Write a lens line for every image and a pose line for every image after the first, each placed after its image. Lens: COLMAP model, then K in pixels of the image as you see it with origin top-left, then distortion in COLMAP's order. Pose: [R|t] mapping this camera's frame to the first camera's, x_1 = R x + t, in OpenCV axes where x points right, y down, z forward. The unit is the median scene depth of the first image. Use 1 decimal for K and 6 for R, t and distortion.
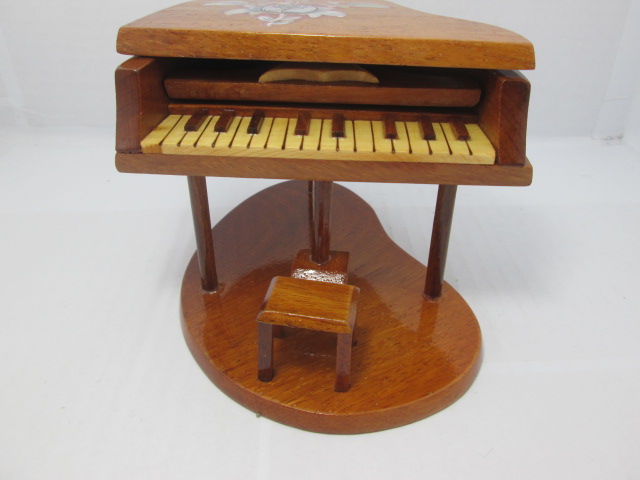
lens RADIAL K [[526.8, 0, 316.6], [0, 526.8, 236.7], [0, 0, 1]] dist [-0.027370, -0.006904]
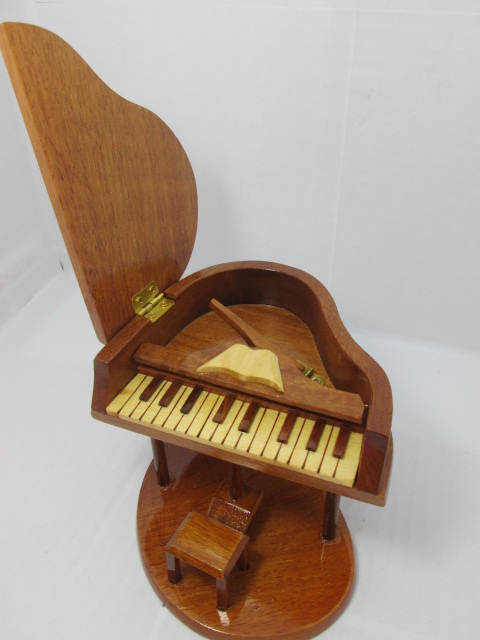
lens RADIAL K [[526.8, 0, 239.4], [0, 526.8, 318.3], [0, 0, 1]] dist [-0.027370, -0.006904]
pose [[0.949876, 0.163576, -0.266419, 0.321909], [-0.144931, 0.985490, 0.088343, -0.557036], [0.277004, -0.045302, 0.959800, -0.234715]]
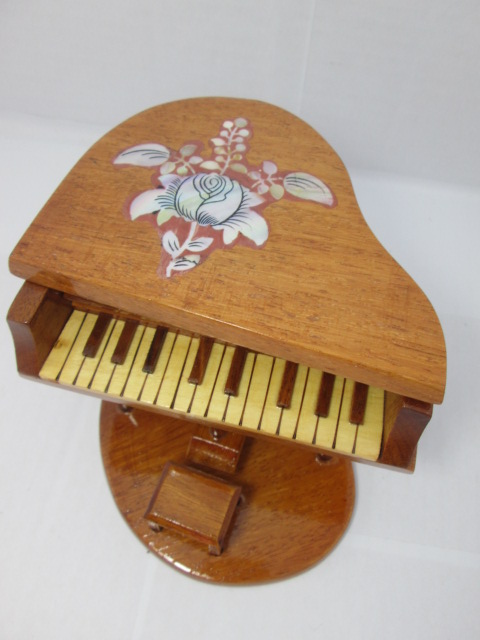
lens RADIAL K [[526.8, 0, 239.4], [0, 526.8, 319.0], [0, 0, 1]] dist [-0.027370, -0.006904]
pose [[0.982374, 0.167942, -0.082072, 0.110646], [-0.109602, 0.873192, 0.474892, -0.754013], [0.151420, -0.457527, 0.876208, 0.192144]]
